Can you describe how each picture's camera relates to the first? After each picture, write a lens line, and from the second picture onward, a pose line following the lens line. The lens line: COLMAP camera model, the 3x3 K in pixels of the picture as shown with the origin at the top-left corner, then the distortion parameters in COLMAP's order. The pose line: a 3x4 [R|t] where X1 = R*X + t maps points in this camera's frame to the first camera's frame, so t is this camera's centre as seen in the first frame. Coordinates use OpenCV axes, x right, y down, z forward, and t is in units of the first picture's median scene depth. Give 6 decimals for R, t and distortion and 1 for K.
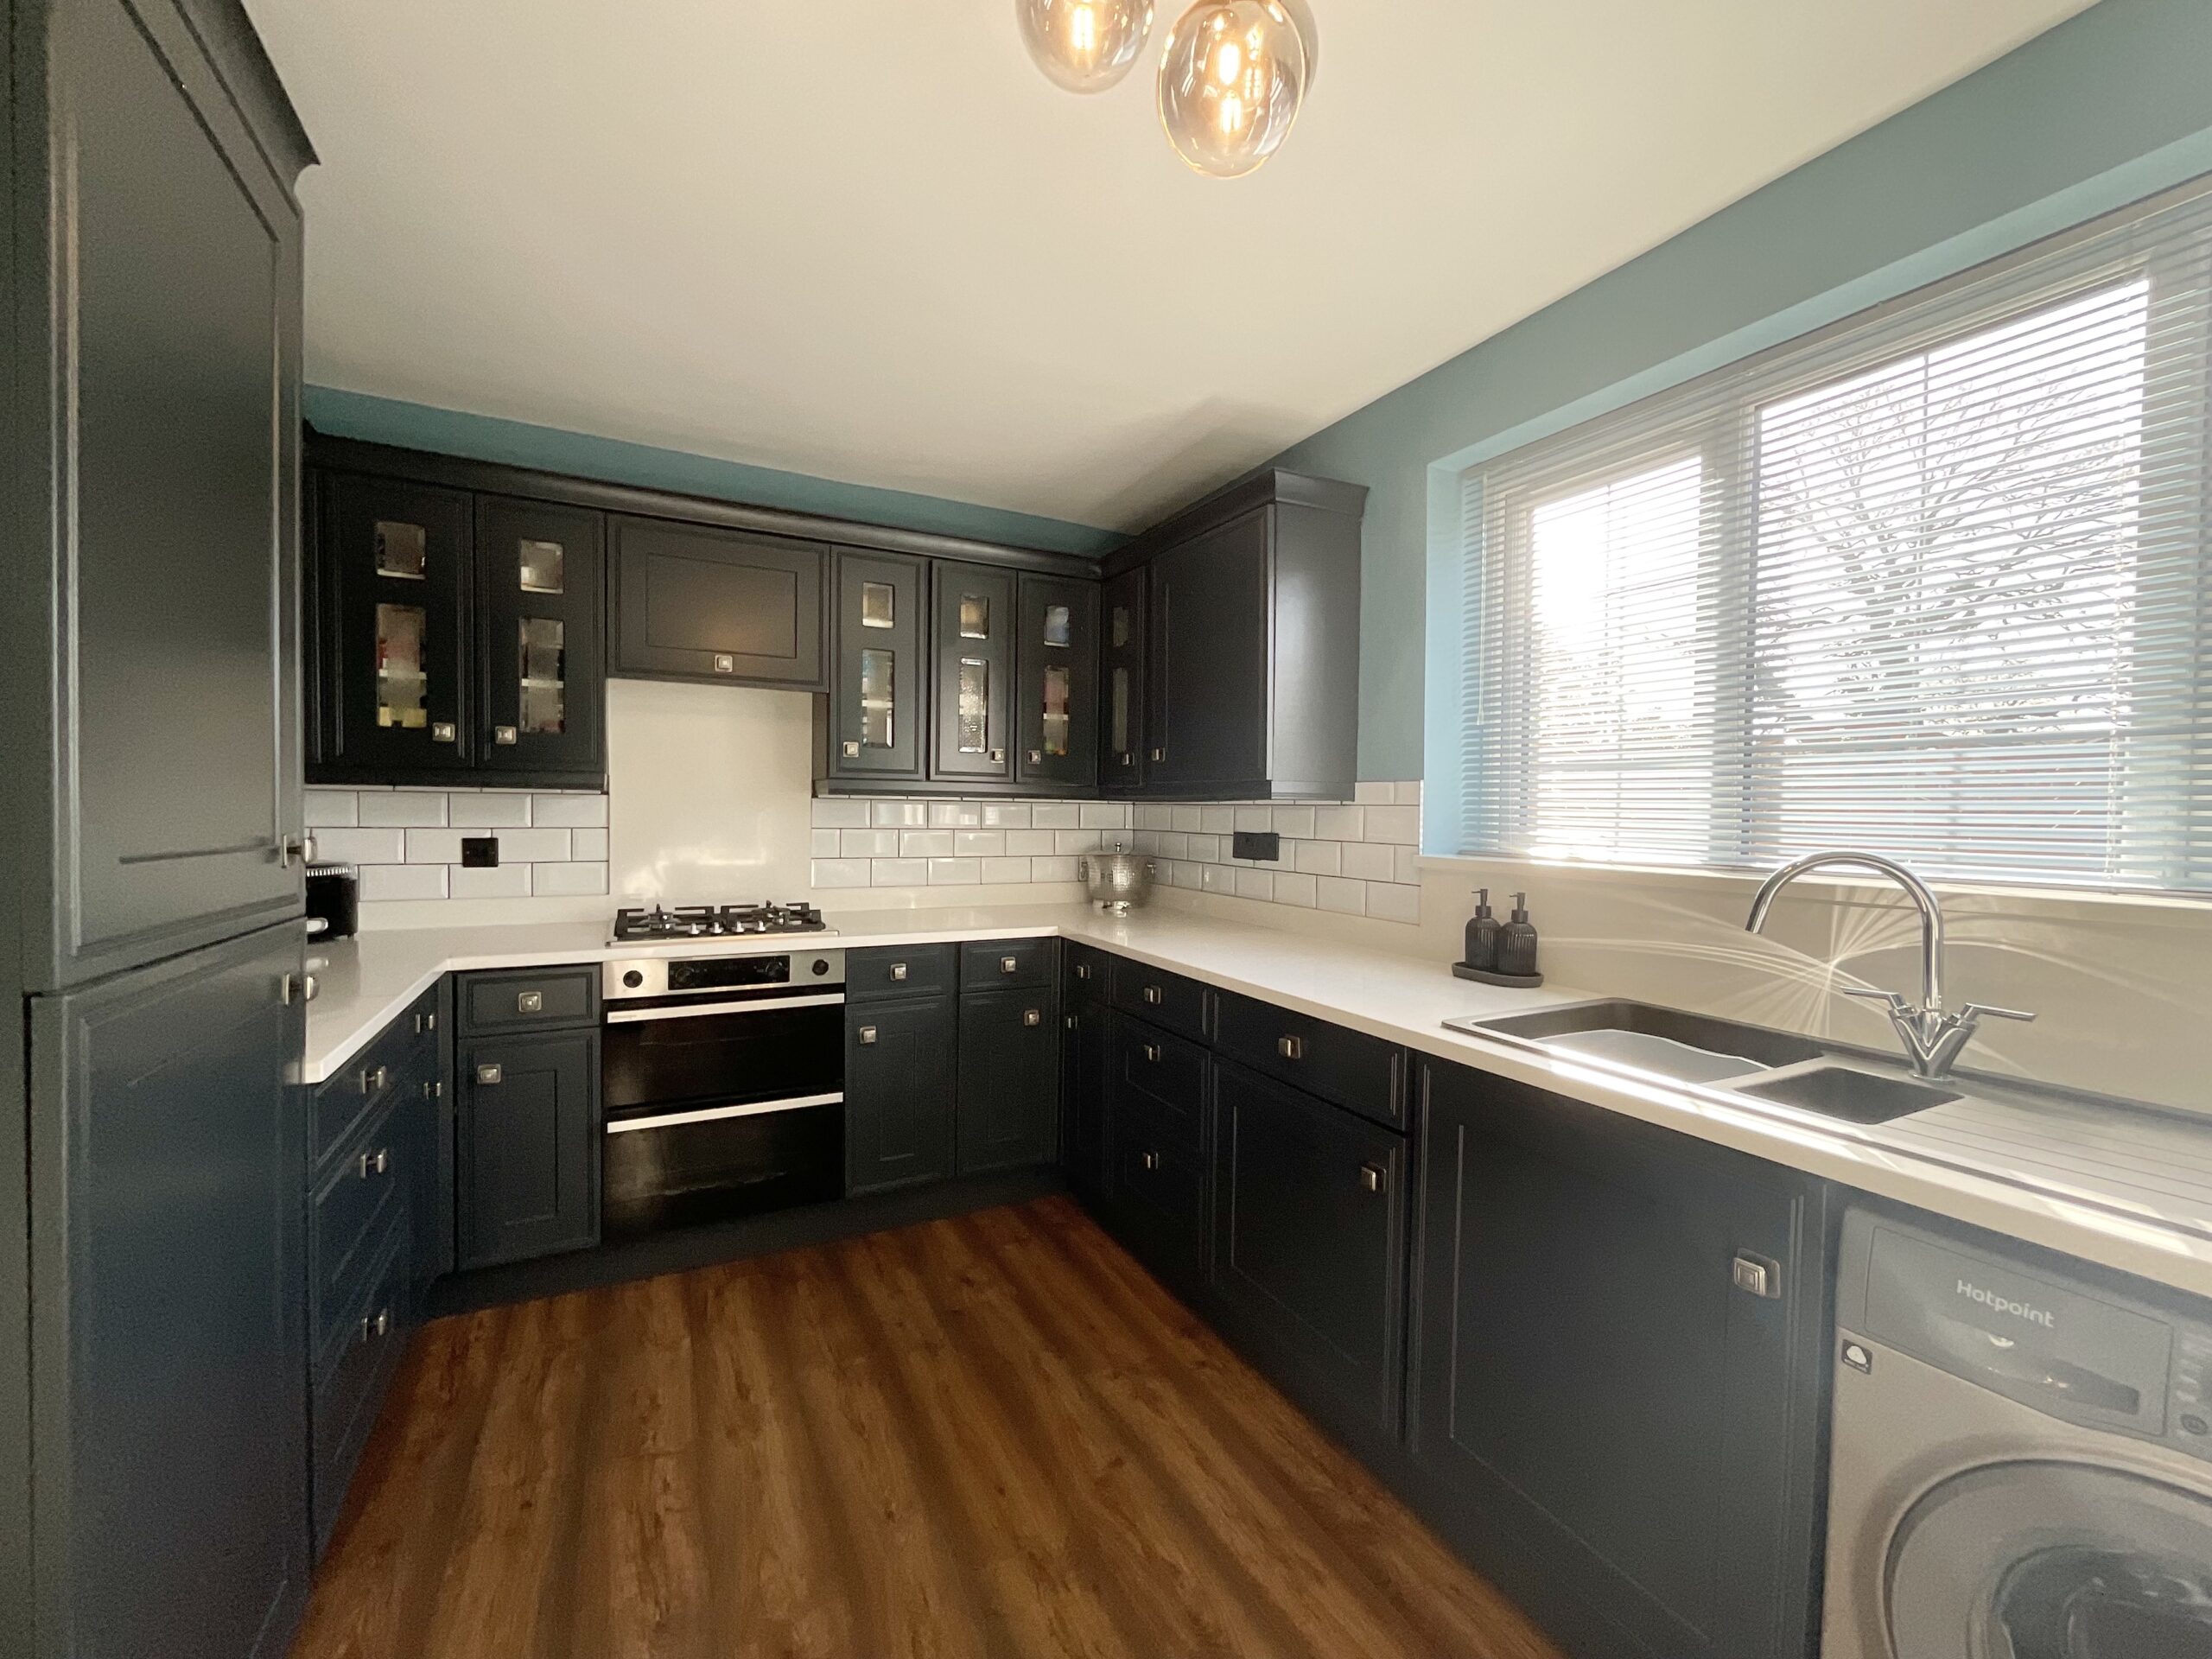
lens RADIAL K [[904.9, 0, 1106.0], [0, 904.9, 829.5], [0, 0, 1]] dist [0.000162, 0.000555]
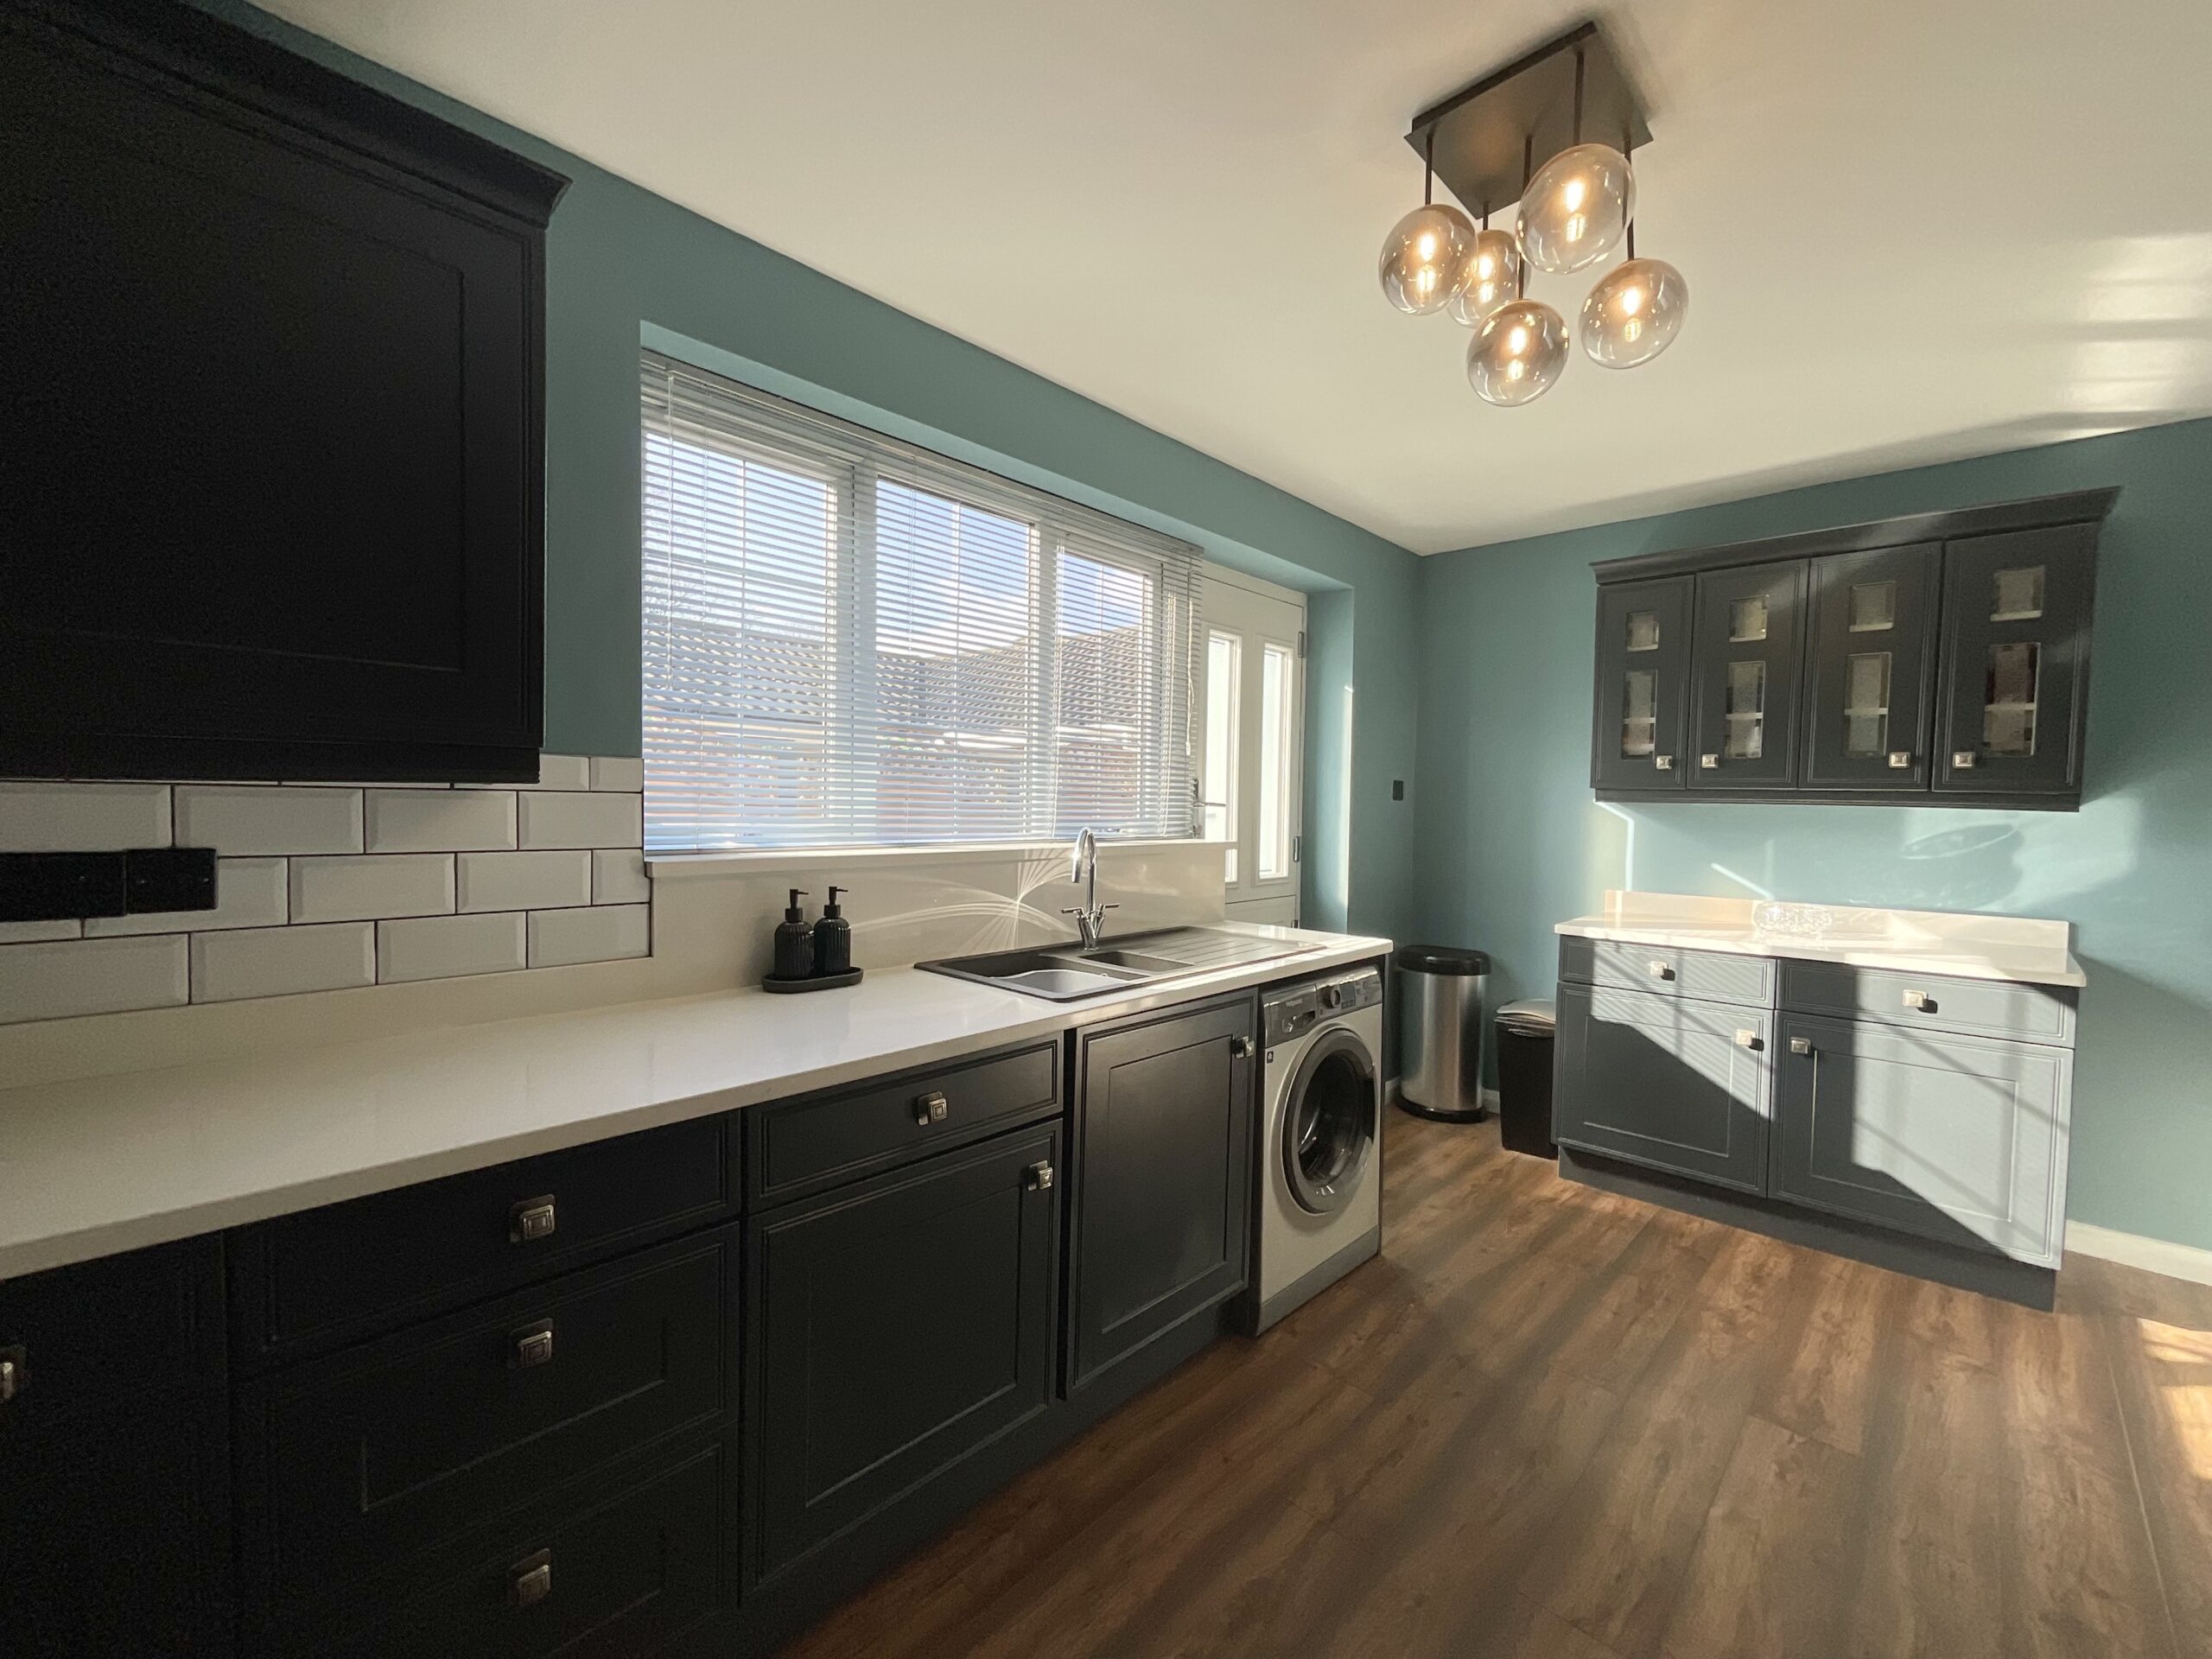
lens RADIAL K [[904.9, 0, 1106.0], [0, 904.9, 829.5], [0, 0, 1]] dist [0.000162, 0.000555]
pose [[-0.323864, -0.047332, 0.944919, -0.414308], [0.000625, 0.998737, 0.050242, -0.029777], [-0.946103, 0.016862, -0.323425, 0.789847]]
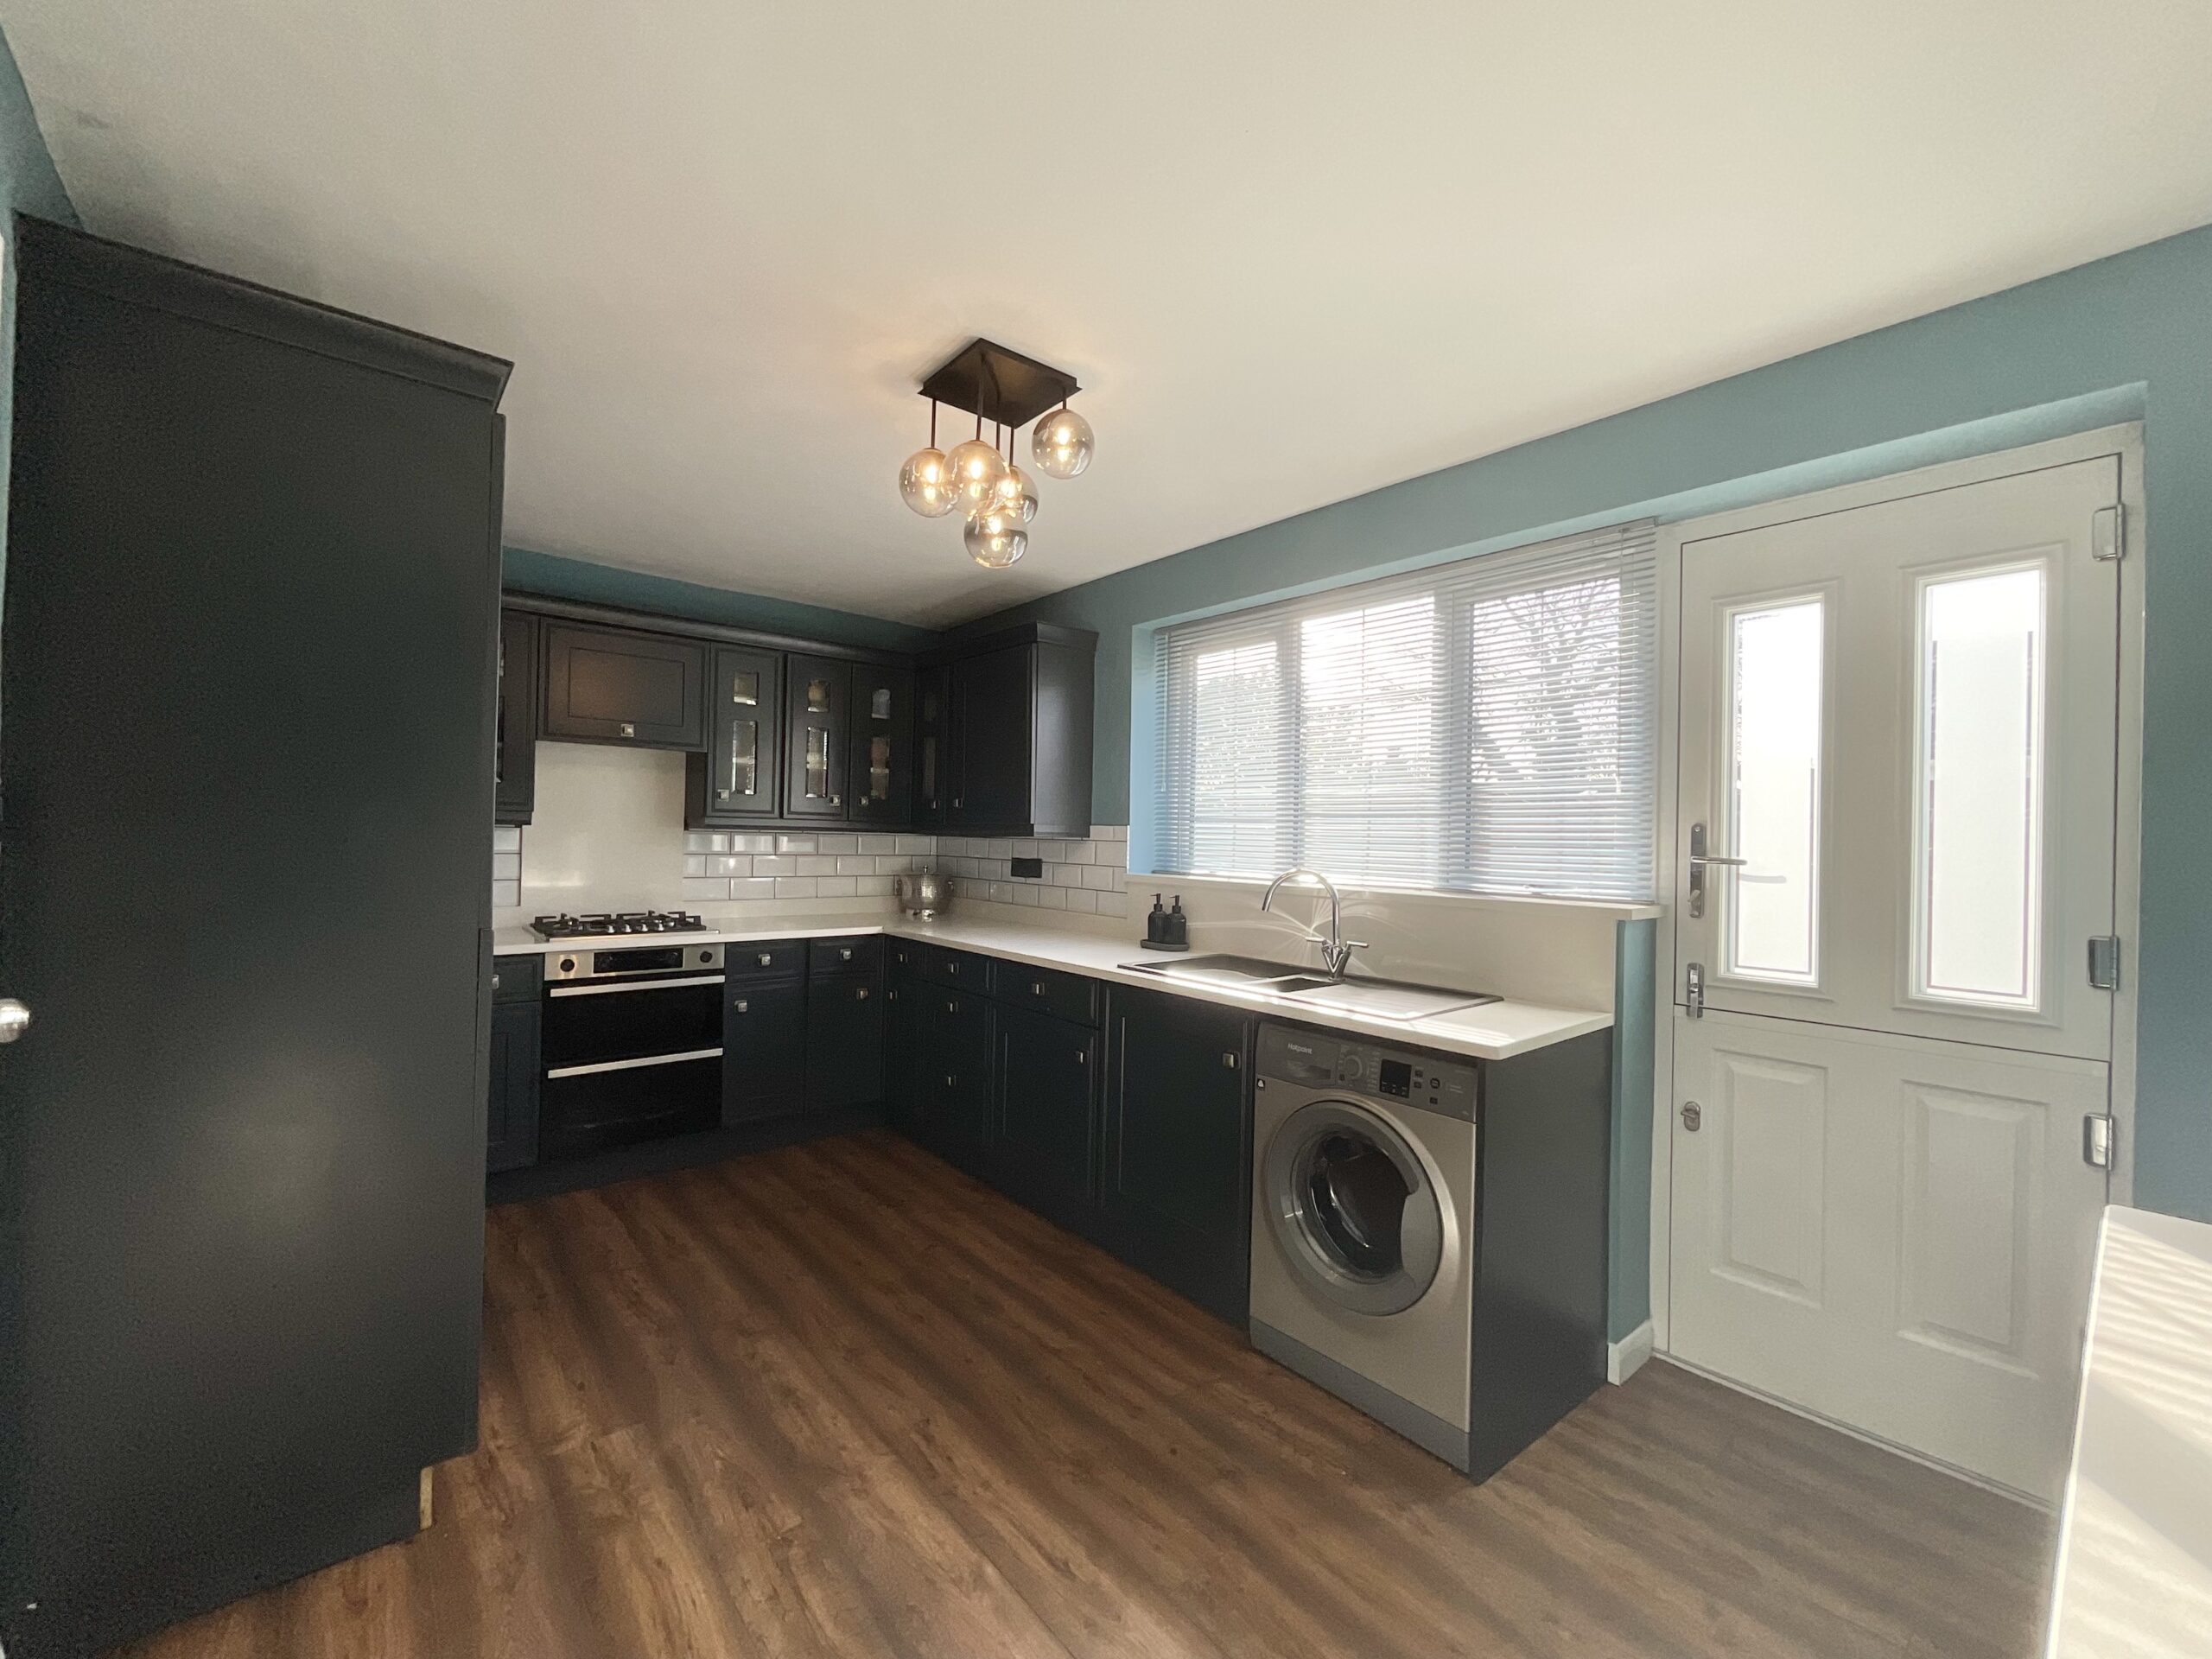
lens RADIAL K [[904.9, 0, 1106.0], [0, 904.9, 829.5], [0, 0, 1]] dist [0.000162, 0.000555]
pose [[0.974343, 0.009344, 0.224874, -0.036256], [-0.003679, 0.999666, -0.025598, -0.006585], [-0.225038, 0.024114, 0.974052, -0.459502]]
